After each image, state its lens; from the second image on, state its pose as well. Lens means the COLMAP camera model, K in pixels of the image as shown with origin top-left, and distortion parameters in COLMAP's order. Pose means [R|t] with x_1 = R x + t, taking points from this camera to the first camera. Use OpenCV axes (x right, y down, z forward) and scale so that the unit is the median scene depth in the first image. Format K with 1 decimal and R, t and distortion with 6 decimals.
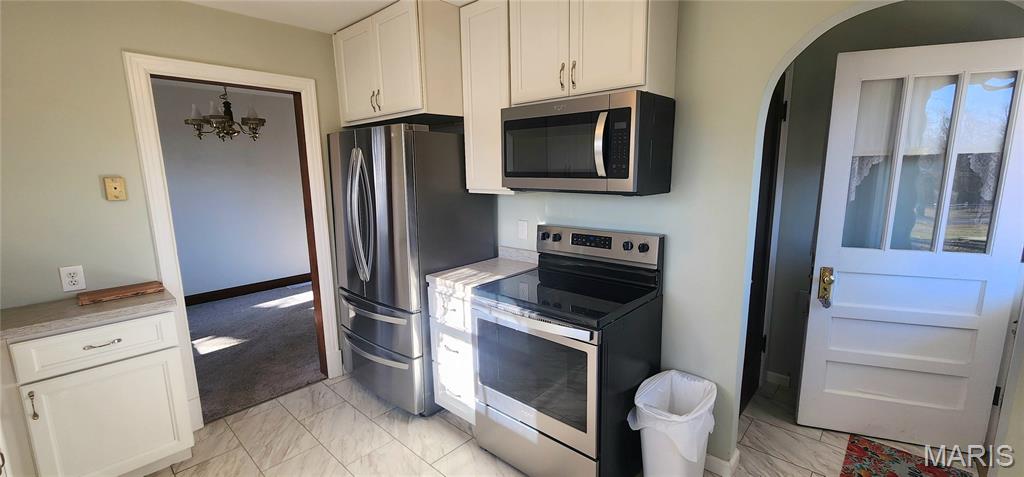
lens RADIAL K [[419.3, 0, 511.9], [0, 419.3, 236.0], [0, 0, 1]] dist [-0.001148, -0.000176]
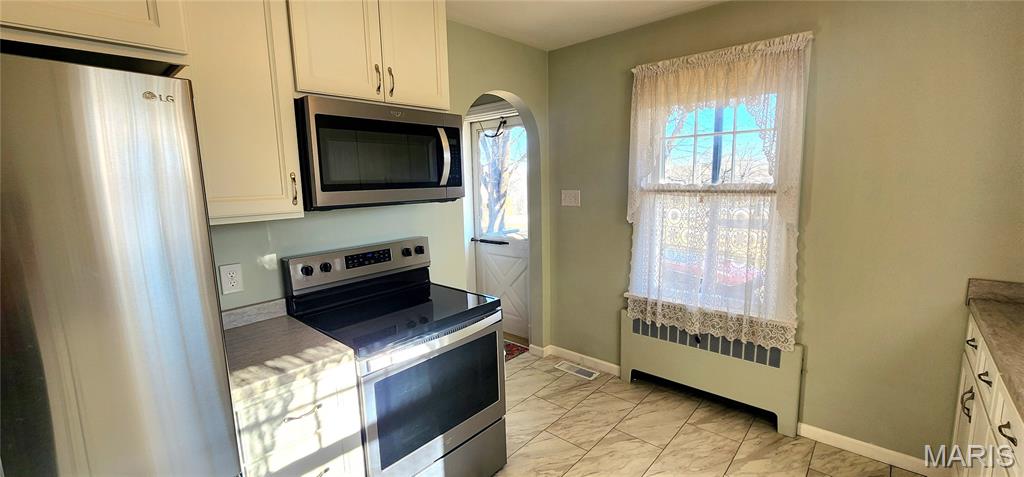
lens RADIAL K [[419.3, 0, 511.9], [0, 419.3, 236.0], [0, 0, 1]] dist [-0.001148, -0.000176]
pose [[-0.002797, -0.126466, 0.991967, -0.779843], [0.188799, 0.974064, 0.124716, -0.099767], [-0.982012, 0.187631, 0.021152, 0.712360]]
